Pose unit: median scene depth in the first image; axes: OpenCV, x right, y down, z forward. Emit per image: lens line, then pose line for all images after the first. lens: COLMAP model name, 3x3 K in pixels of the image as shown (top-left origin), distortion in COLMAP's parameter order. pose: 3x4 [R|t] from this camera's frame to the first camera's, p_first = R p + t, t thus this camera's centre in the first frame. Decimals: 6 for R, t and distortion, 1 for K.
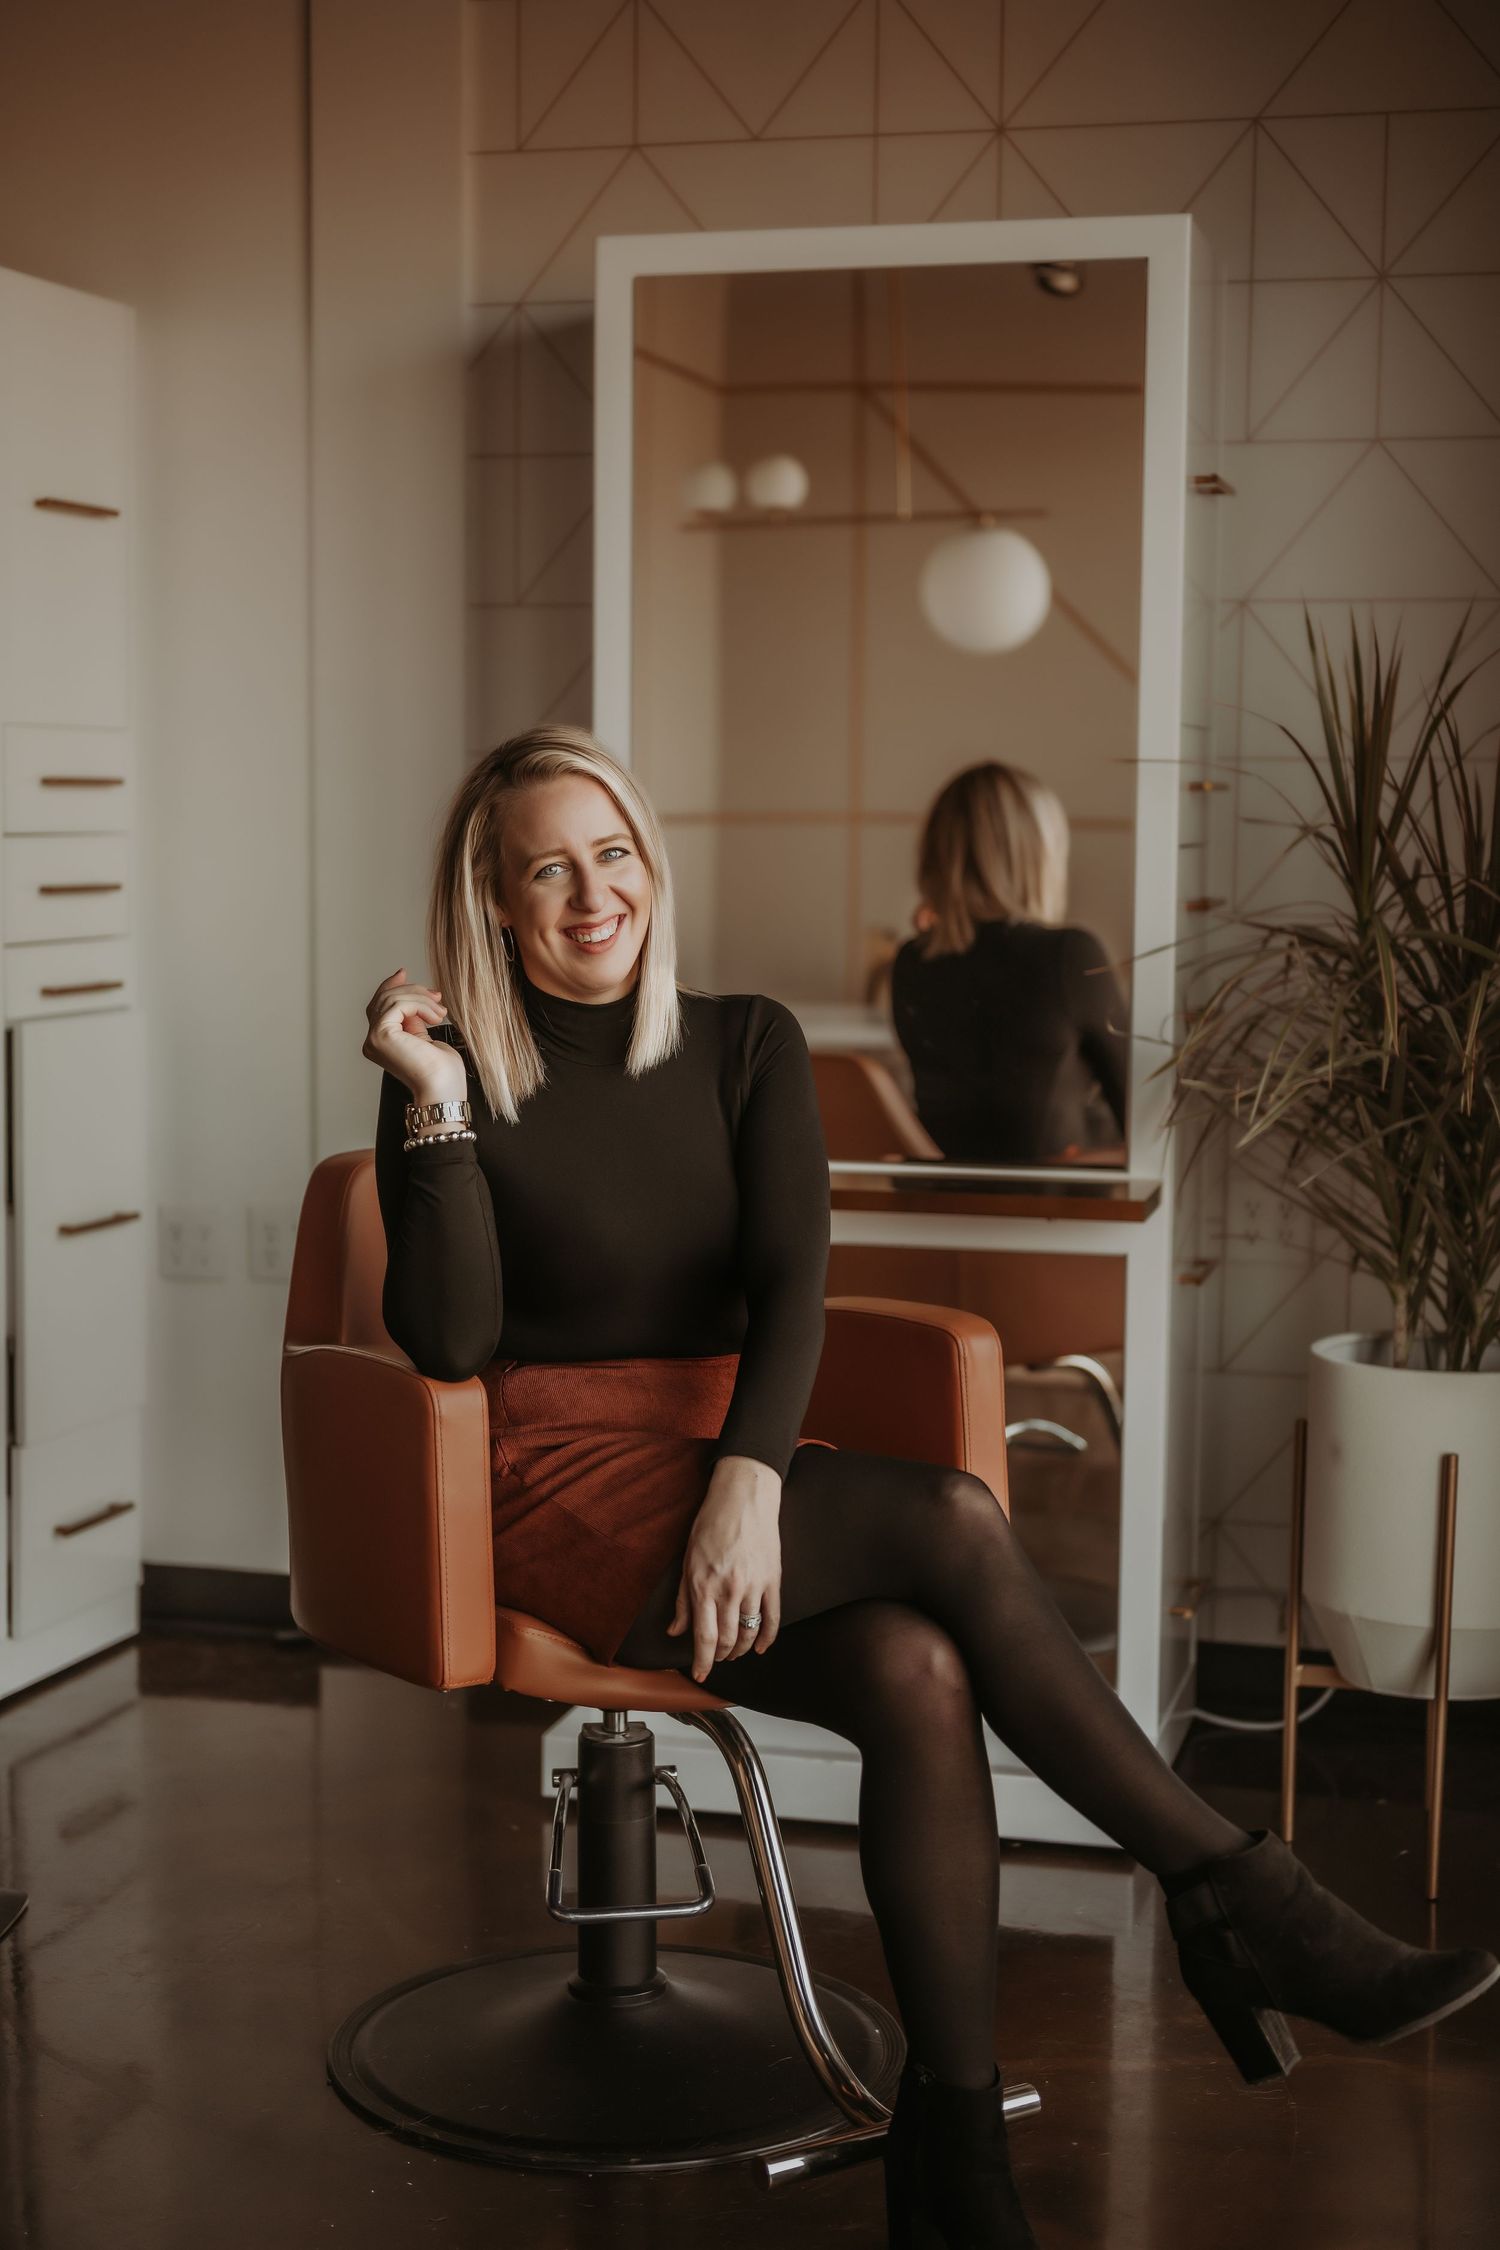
lens RADIAL K [[3364.6, 0, 761.8], [0, 3364.6, 1069.4], [0, 0, 1]] dist [-0.003559, 0.000000]
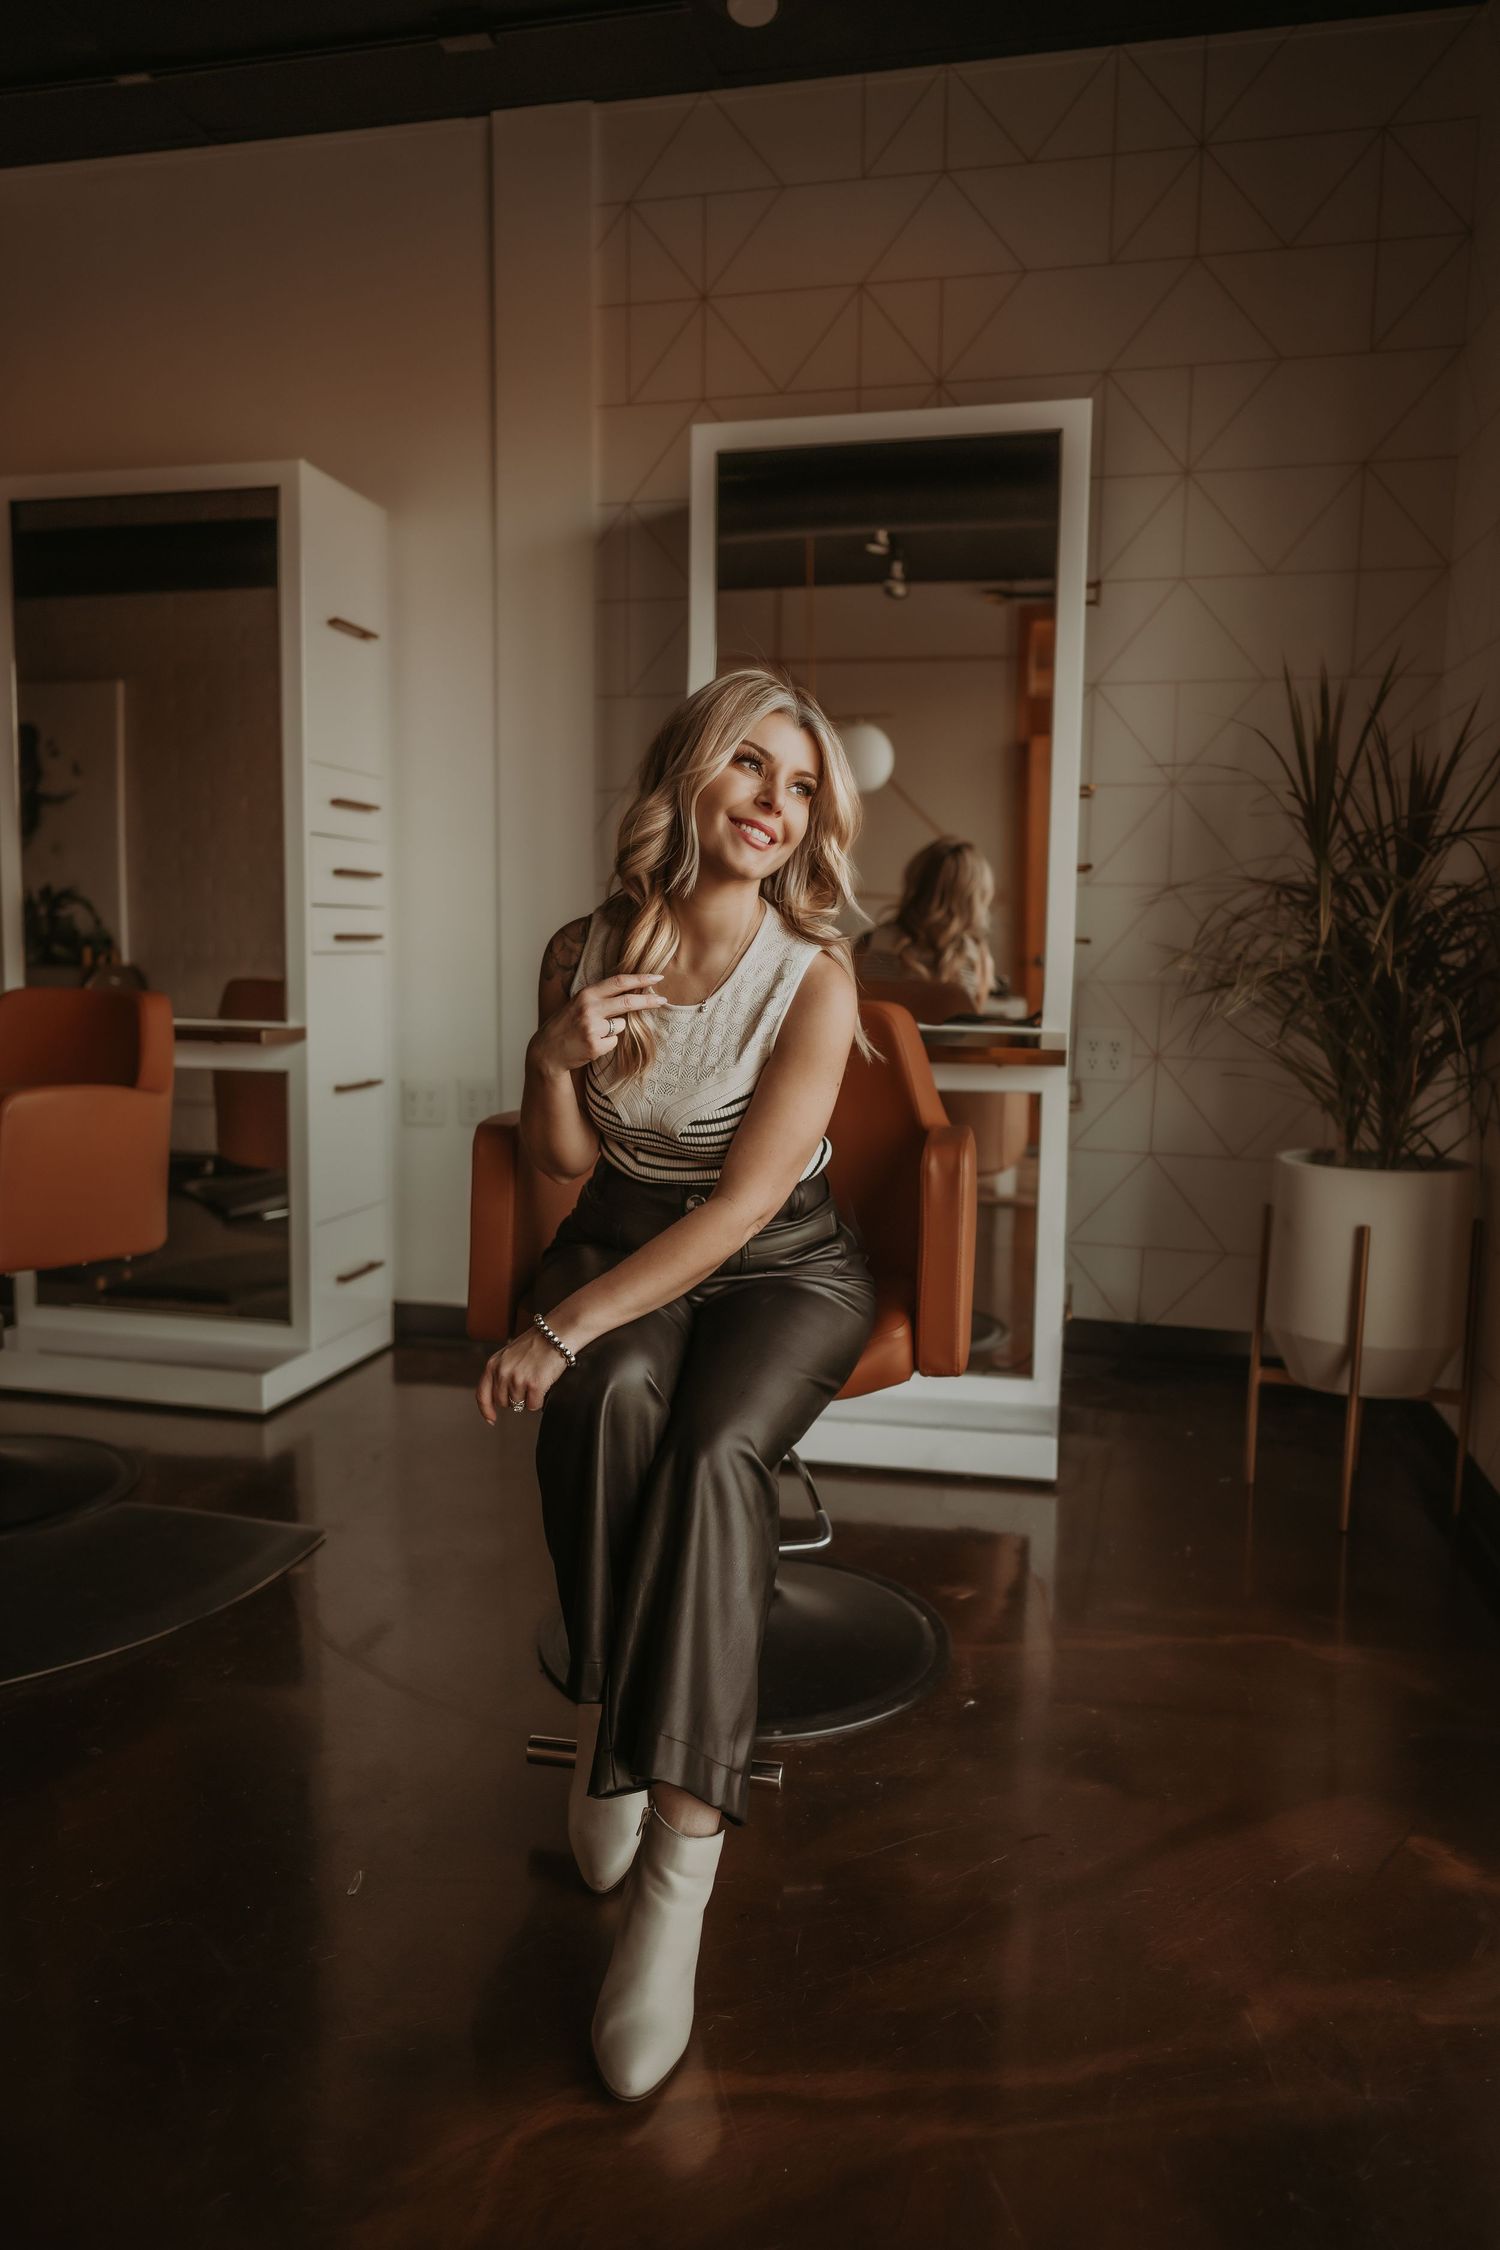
lens RADIAL K [[1523.9, 0, 738.8], [0, 1523.9, 1109.8], [0, 0, 1]] dist [0.004373, 0.003003]
pose [[0.998994, -0.005201, 0.044539, -0.055325], [0.003835, 0.999522, 0.030683, 0.037042], [-0.044678, -0.030481, 0.998536, 0.278527]]
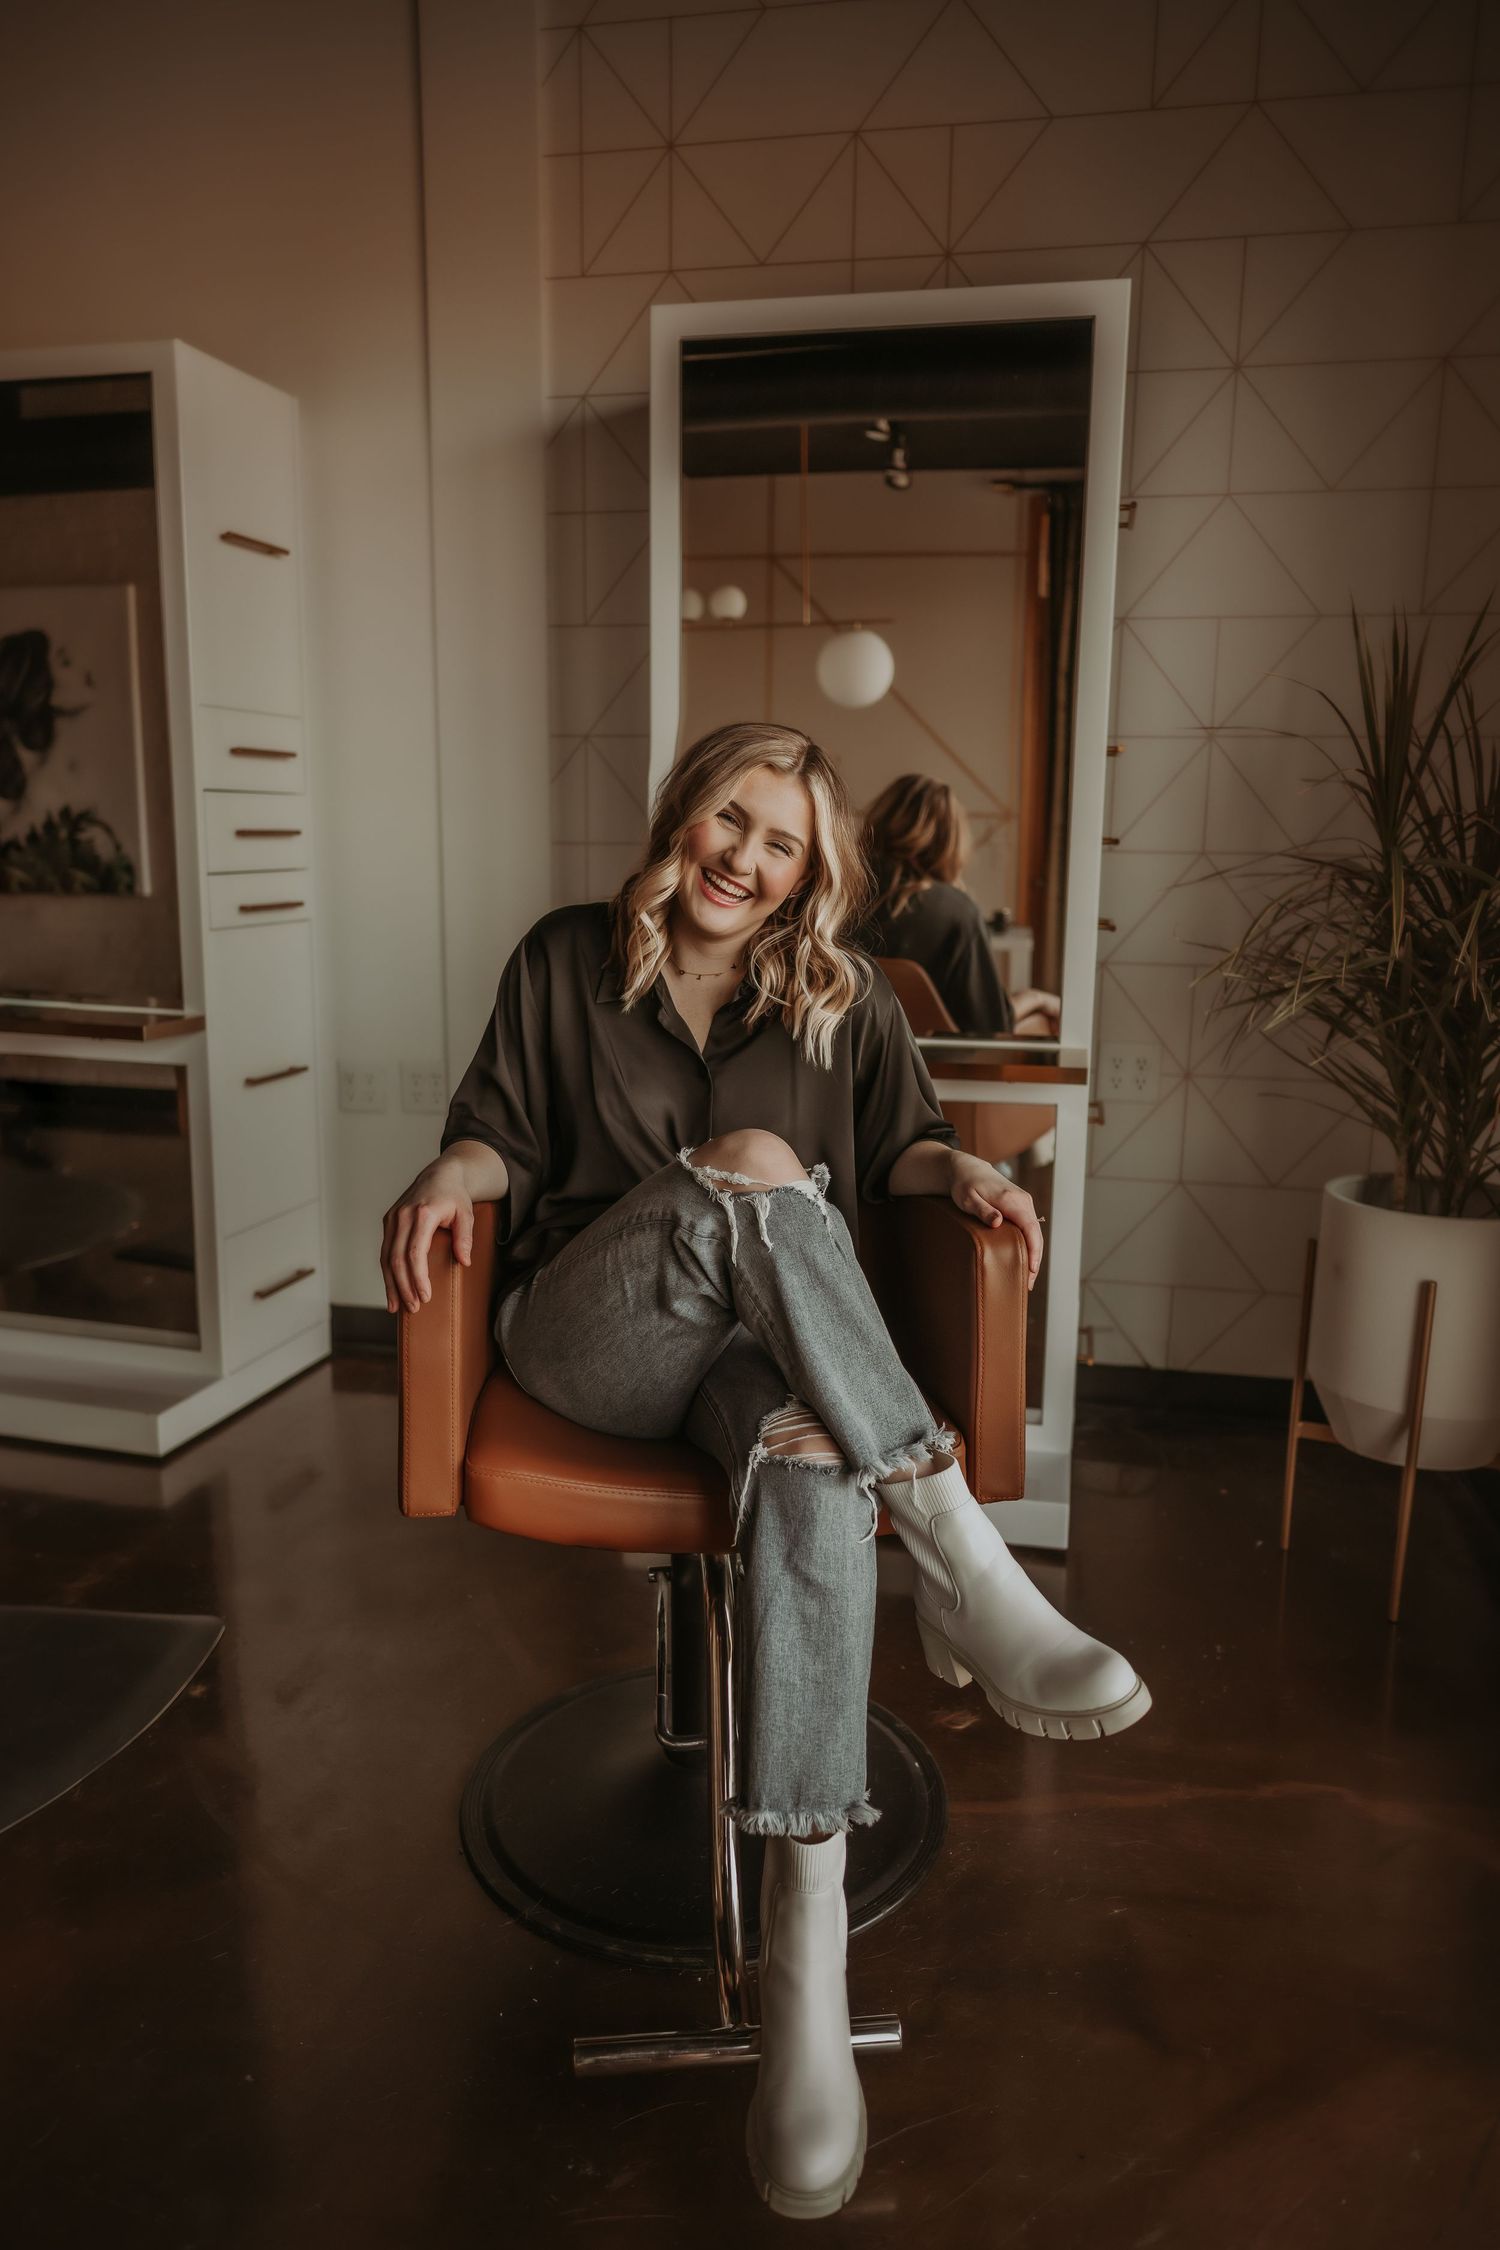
lens RADIAL K [[1523.9, 0, 767.3], [0, 1523.9, 1109.0], [0, 0, 1]] dist [0.004373, 0.003003]
pose [[0.997943, -0.006835, 0.063738, -0.040578], [0.000330, 0.994834, 0.101518, -0.004489], [-0.064102, -0.101288, 0.992790, 0.365734]]
